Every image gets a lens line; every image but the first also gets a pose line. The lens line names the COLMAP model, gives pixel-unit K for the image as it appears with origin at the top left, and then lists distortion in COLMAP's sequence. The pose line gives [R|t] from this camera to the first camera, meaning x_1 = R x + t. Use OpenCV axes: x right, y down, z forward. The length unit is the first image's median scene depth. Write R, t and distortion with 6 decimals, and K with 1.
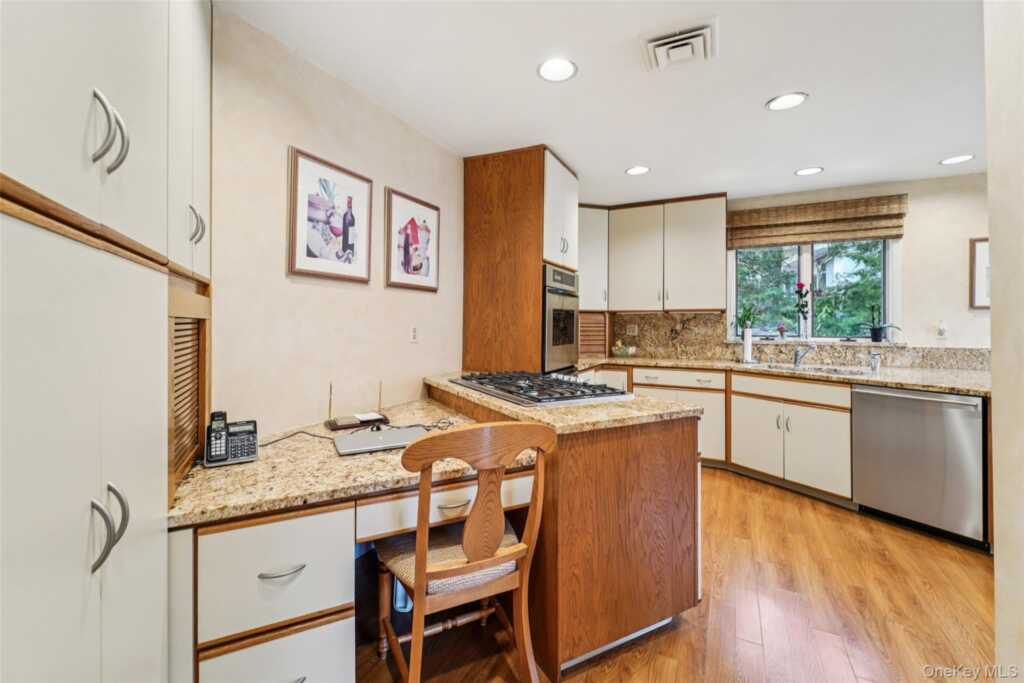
lens RADIAL K [[432.1, 0, 512.0], [0, 432.1, 322.1], [0, 0, 1]] dist [0.001469, -0.000033]
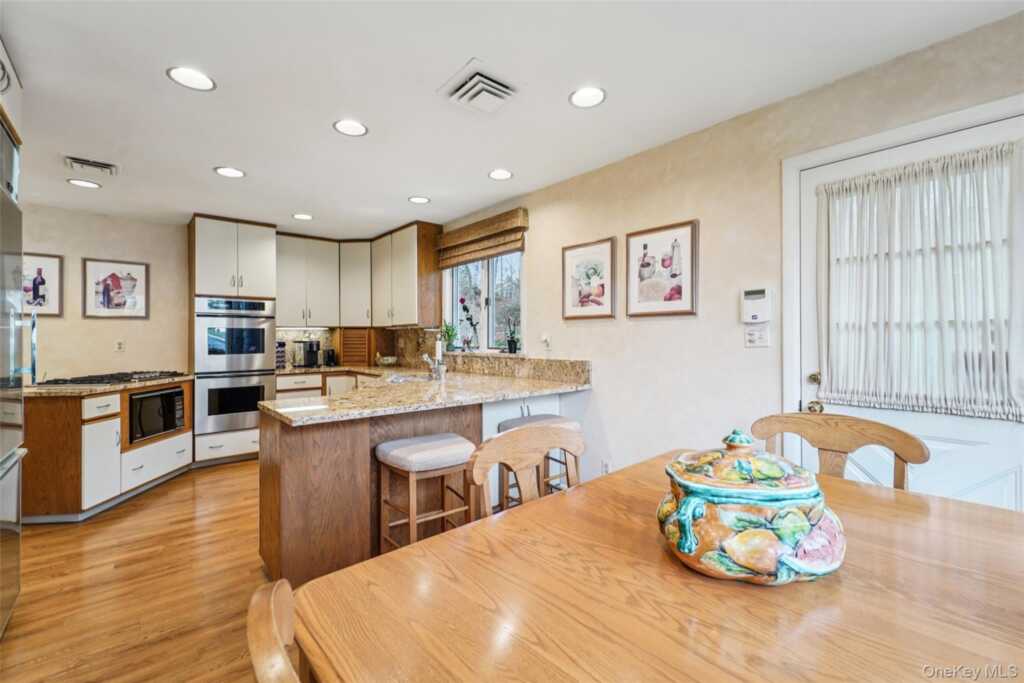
lens RADIAL K [[435.1, 0, 513.6], [0, 435.1, 337.2], [0, 0, 1]] dist [-0.001555, -0.000620]
pose [[0.928600, -0.010265, -0.370940, 1.627328], [0.011474, 0.999934, 0.001053, 0.008582], [0.370904, -0.005234, 0.928656, 0.056721]]
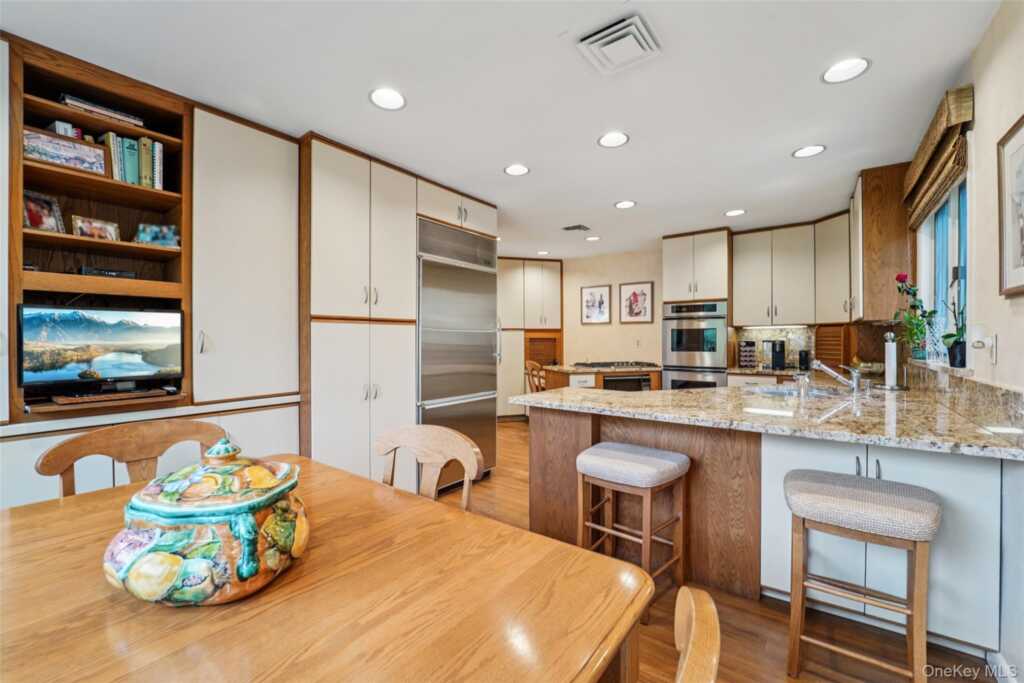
lens RADIAL K [[423.2, 0, 515.0], [0, 423.2, 337.3], [0, 0, 1]] dist [-0.000834, -0.000308]
pose [[-0.172758, -0.007808, -0.984933, 1.937105], [0.006165, 0.999940, -0.009009, 0.012428], [0.984945, -0.007628, -0.172699, 0.721047]]
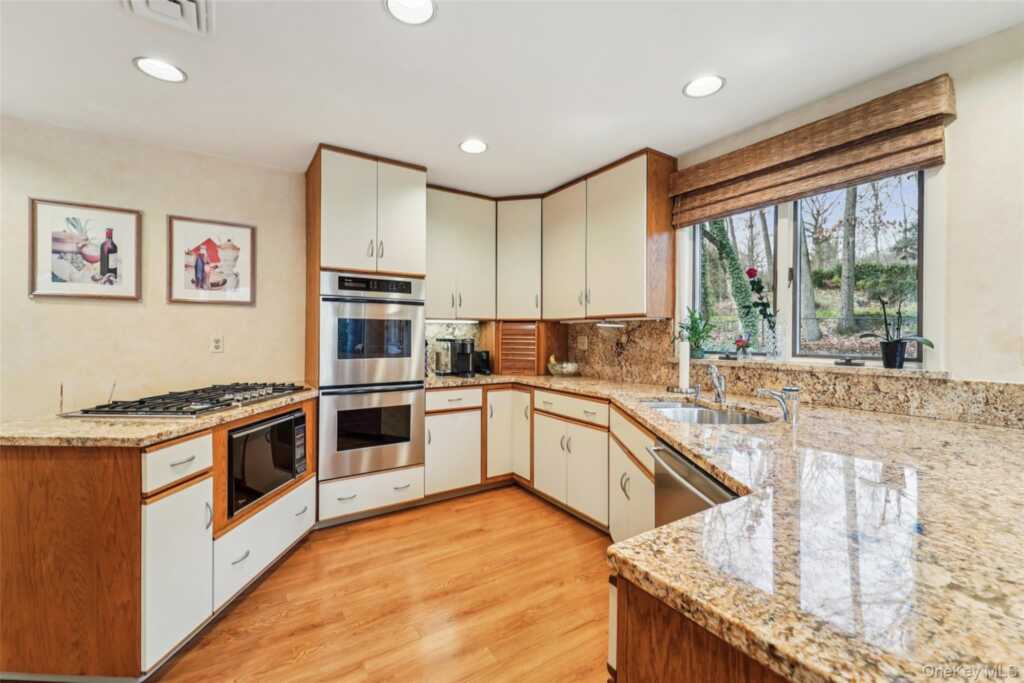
lens RADIAL K [[423.2, 0, 515.0], [0, 423.2, 337.3], [0, 0, 1]] dist [-0.000834, -0.000308]
pose [[0.870386, 0.000543, -0.492369, 0.918808], [0.003191, 0.999972, 0.006743, 0.004077], [0.492359, -0.007440, 0.870360, 0.419082]]
